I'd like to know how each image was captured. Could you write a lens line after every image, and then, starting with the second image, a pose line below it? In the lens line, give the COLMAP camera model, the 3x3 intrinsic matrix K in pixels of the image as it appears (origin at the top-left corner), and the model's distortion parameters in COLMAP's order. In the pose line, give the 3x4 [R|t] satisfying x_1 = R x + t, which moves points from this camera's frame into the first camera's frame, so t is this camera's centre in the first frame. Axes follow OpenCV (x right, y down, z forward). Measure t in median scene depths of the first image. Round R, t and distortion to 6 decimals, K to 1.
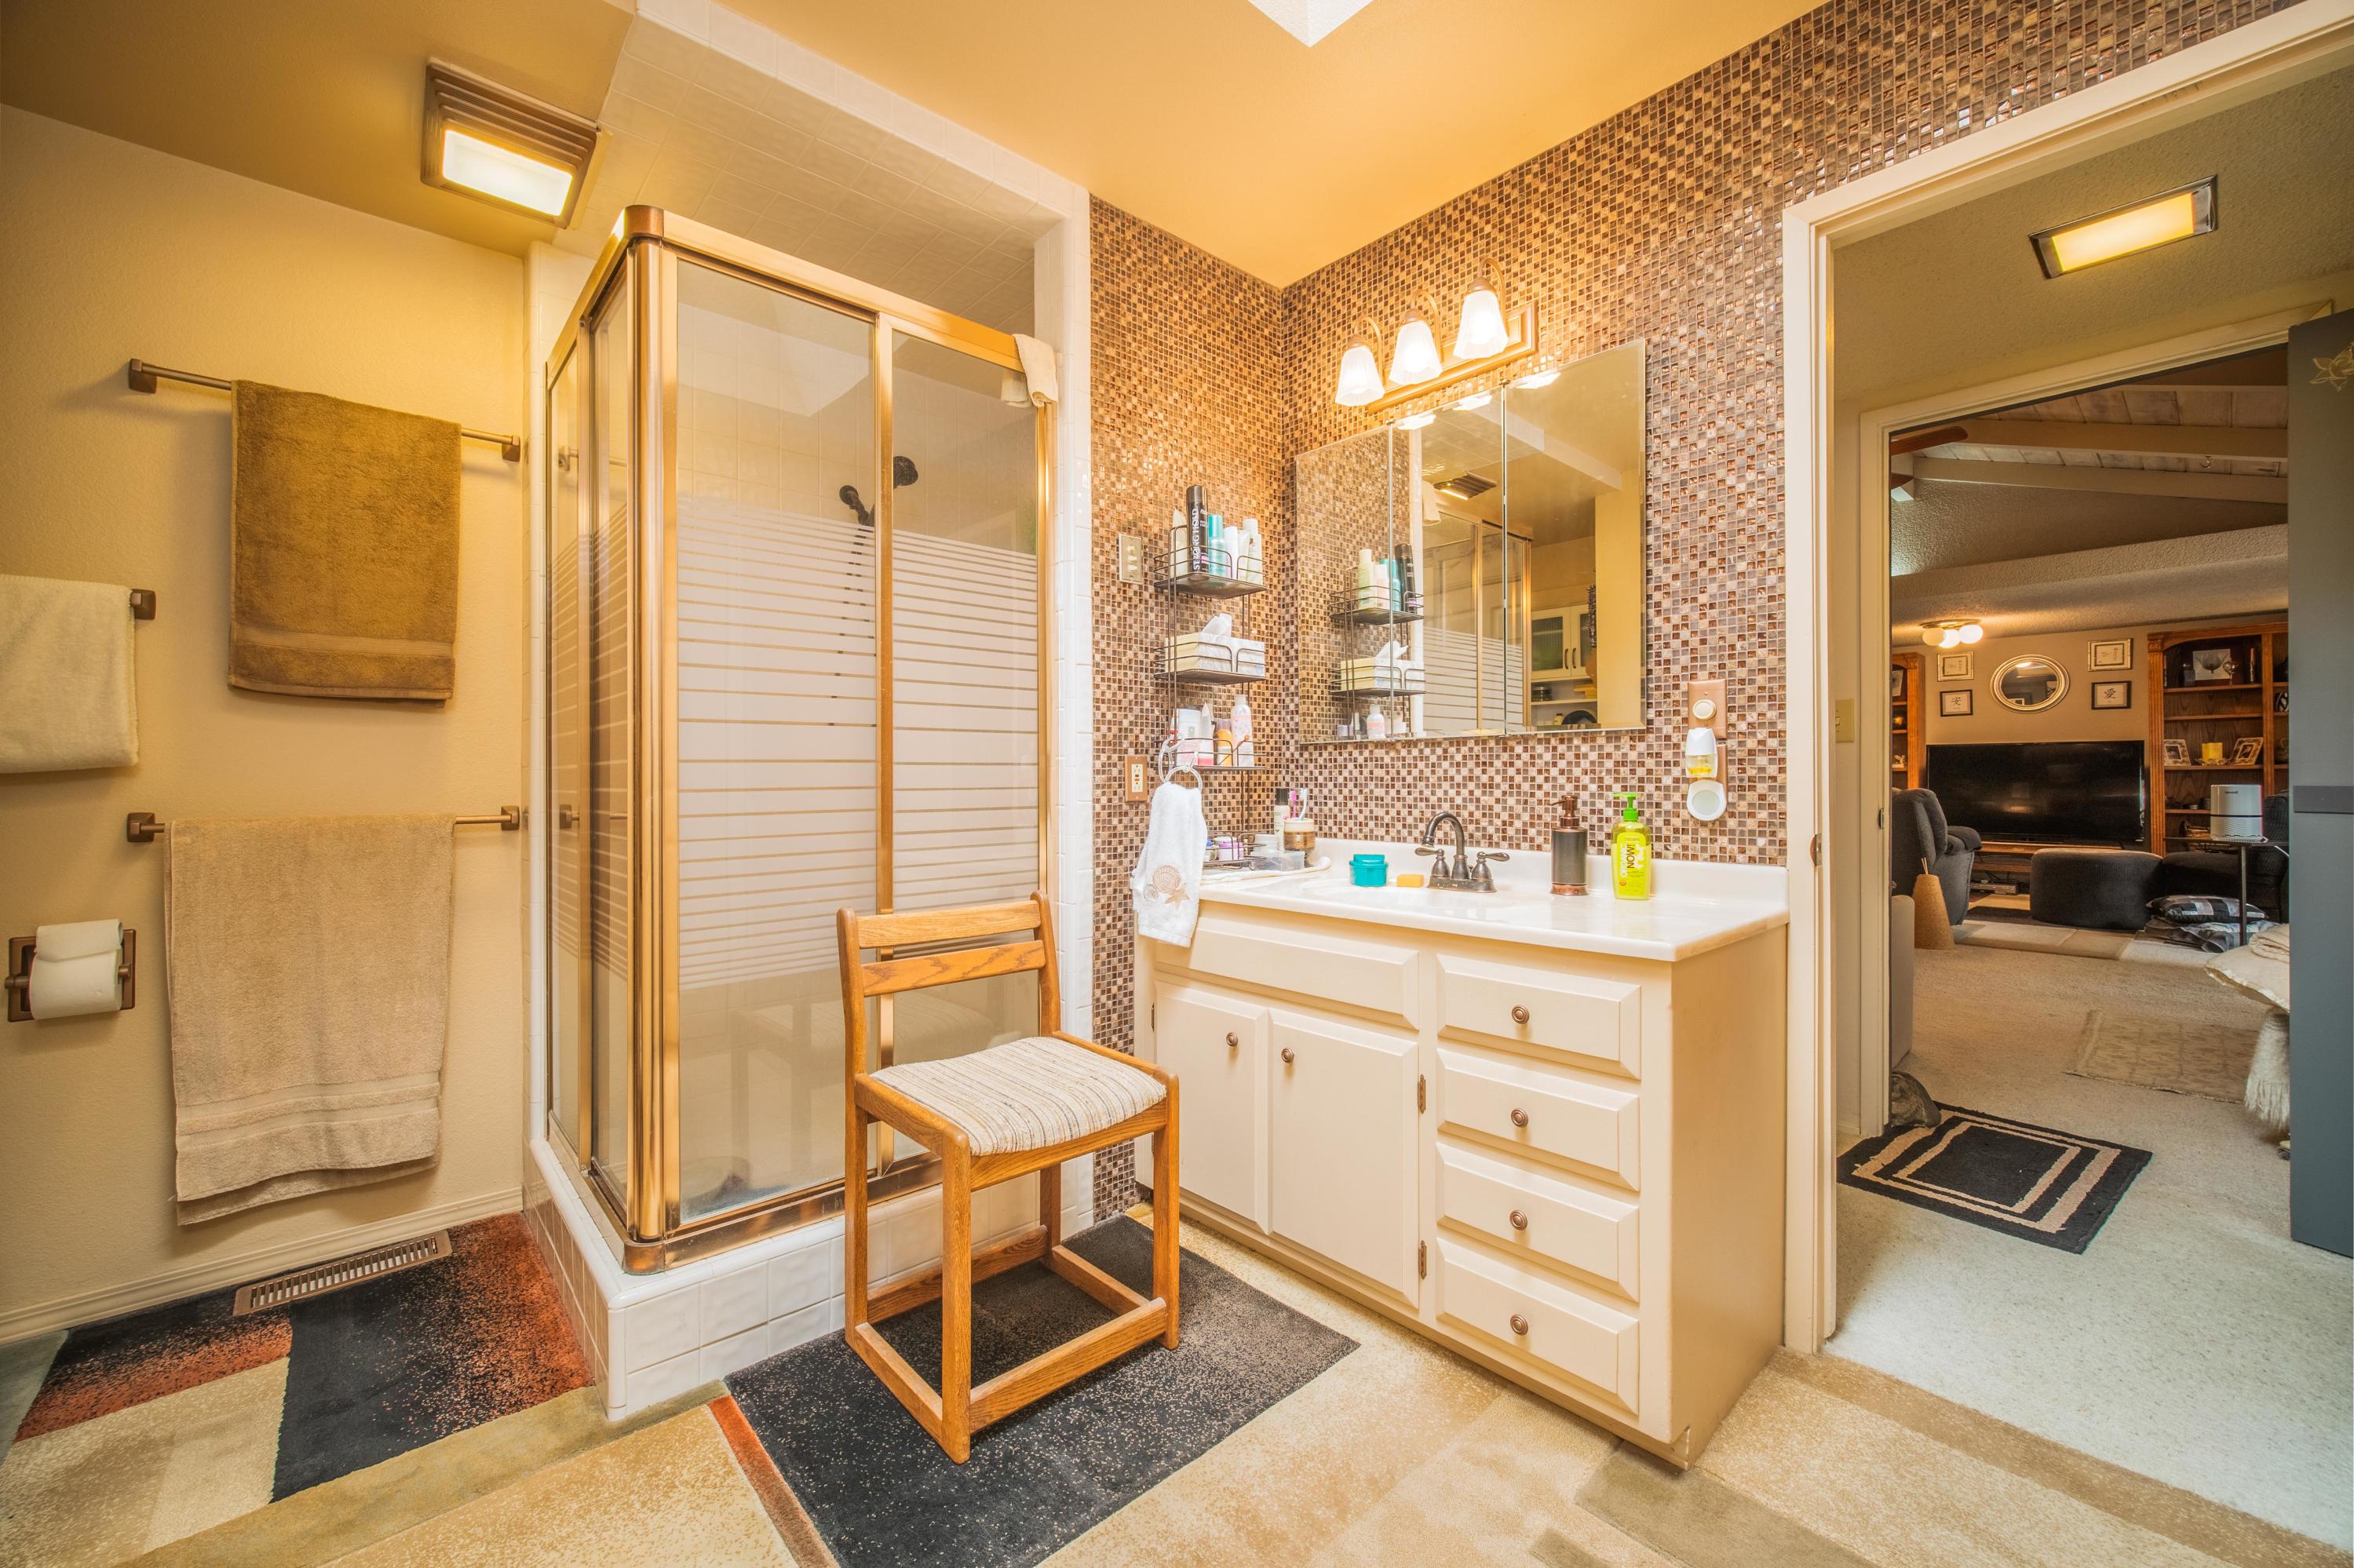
lens RADIAL K [[935.4, 0, 1167.3], [0, 935.4, 779.4], [0, 0, 1]] dist [-0.004460, -0.000094]
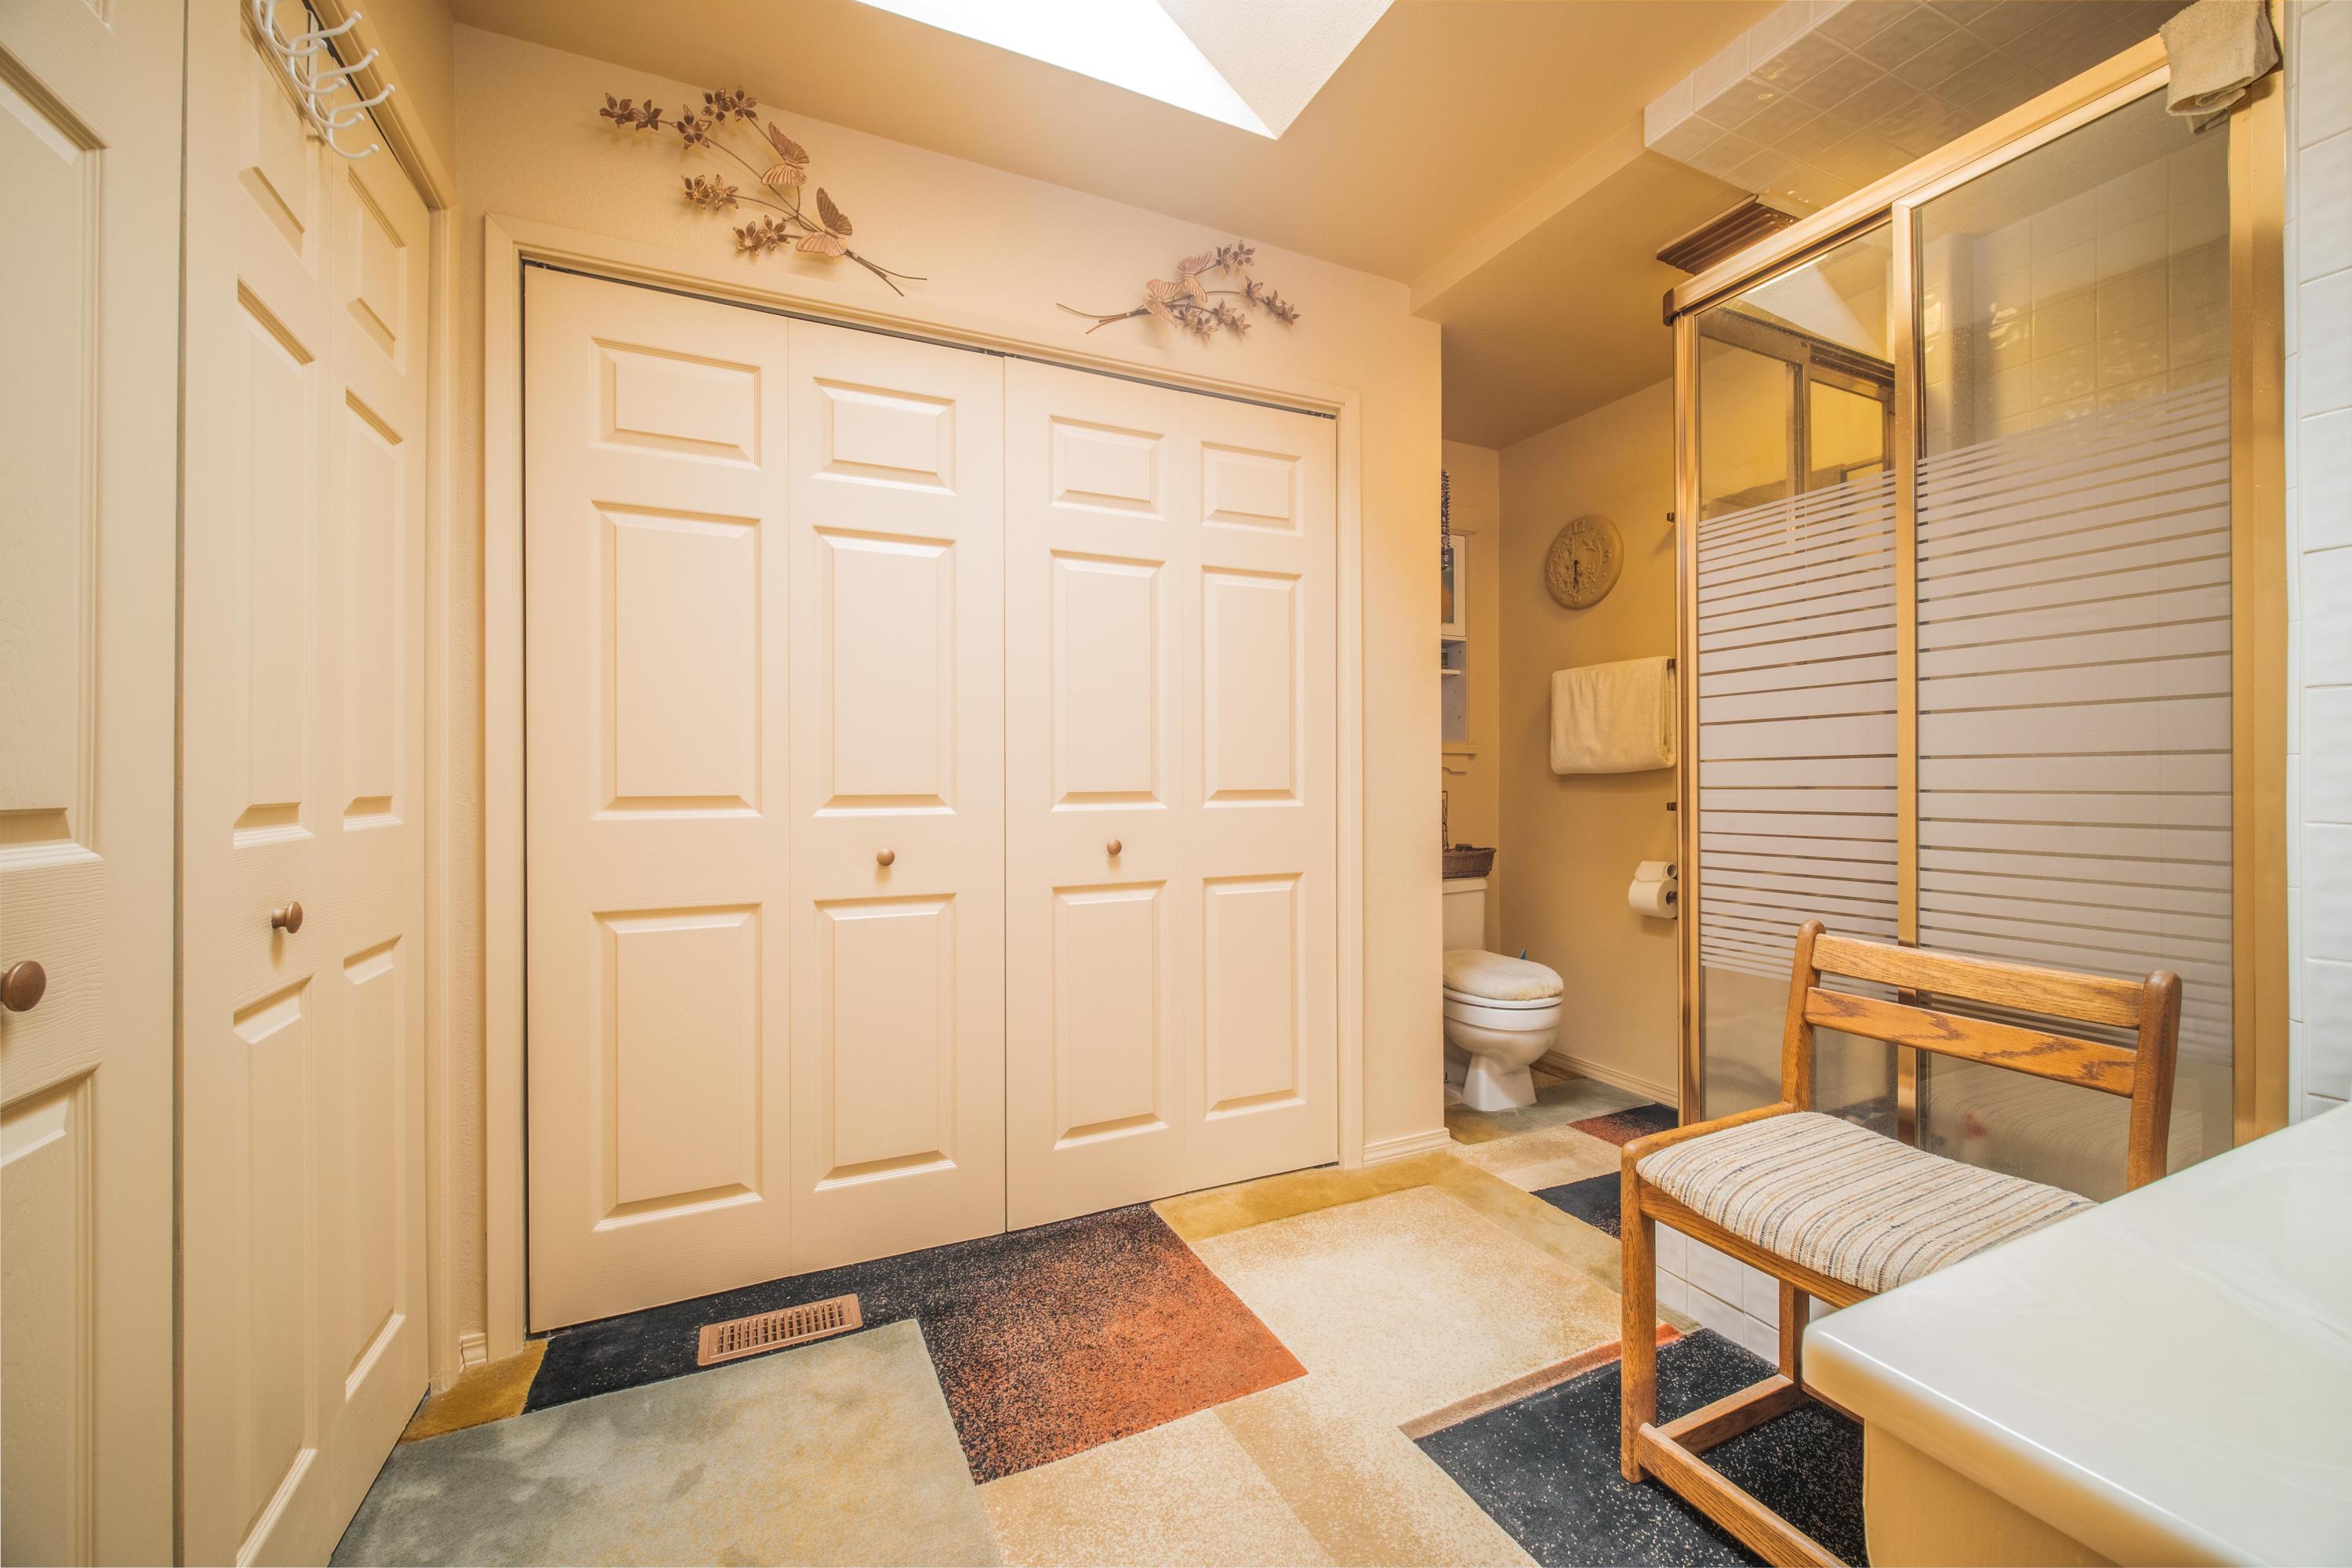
lens RADIAL K [[934.7, 0, 1190.8], [0, 934.7, 777.7], [0, 0, 1]] dist [-0.004460, -0.000094]
pose [[-0.270779, 0.007174, -0.962615, 0.647929], [-0.002621, 0.999963, 0.008189, -0.004987], [0.962638, 0.004741, -0.270750, 0.638792]]
